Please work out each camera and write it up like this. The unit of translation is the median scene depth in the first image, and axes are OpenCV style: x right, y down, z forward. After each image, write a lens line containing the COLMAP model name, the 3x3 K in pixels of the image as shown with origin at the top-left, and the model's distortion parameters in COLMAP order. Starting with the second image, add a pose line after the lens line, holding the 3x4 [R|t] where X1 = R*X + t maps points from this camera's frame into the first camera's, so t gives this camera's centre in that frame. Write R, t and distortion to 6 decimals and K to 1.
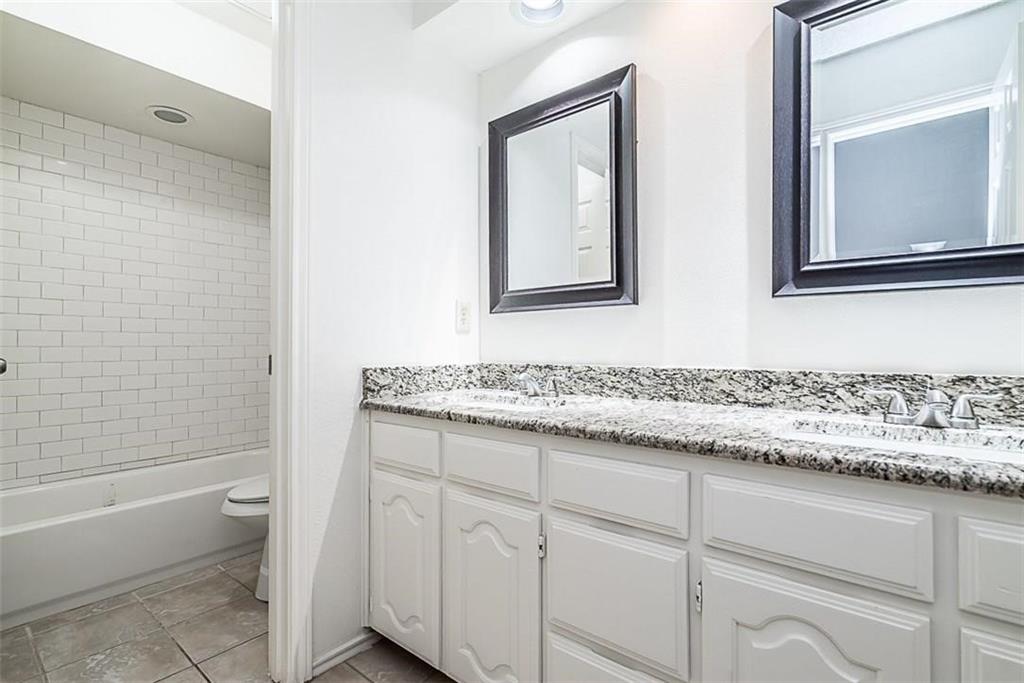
lens RADIAL K [[462.5, 0, 513.9], [0, 462.5, 345.0], [0, 0, 1]] dist [-0.006146, 0.002877]
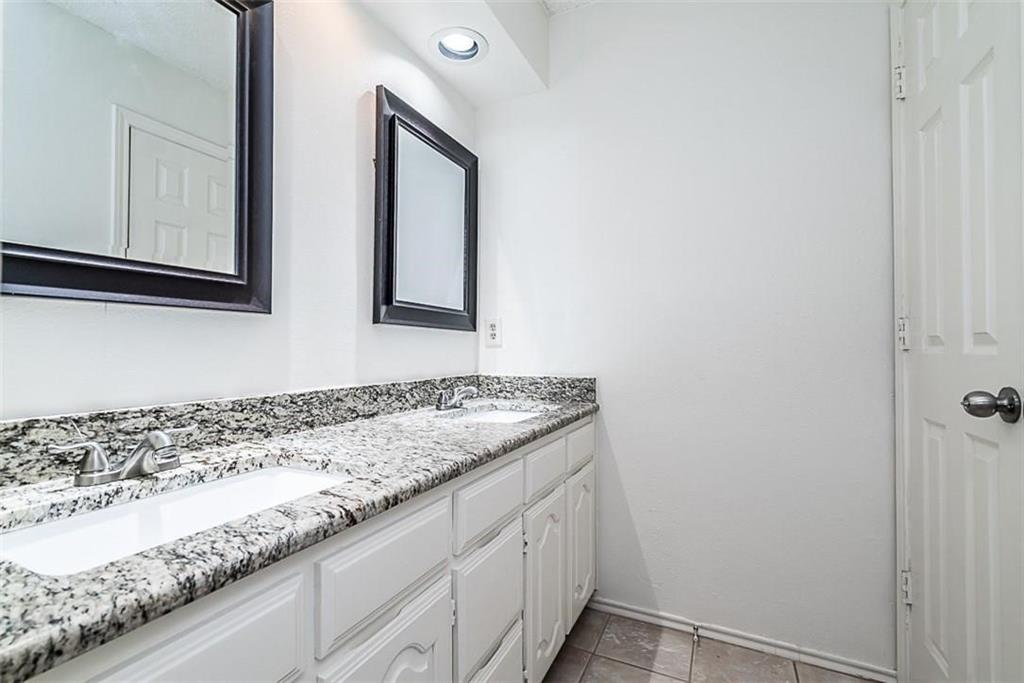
lens RADIAL K [[462.5, 0, 510.9], [0, 462.5, 340.5], [0, 0, 1]] dist [-0.006146, 0.002877]
pose [[-0.220010, 0.016904, 0.975351, -0.608354], [-0.008190, 0.999783, -0.019175, -0.034227], [-0.975463, -0.012207, -0.219824, 0.825894]]
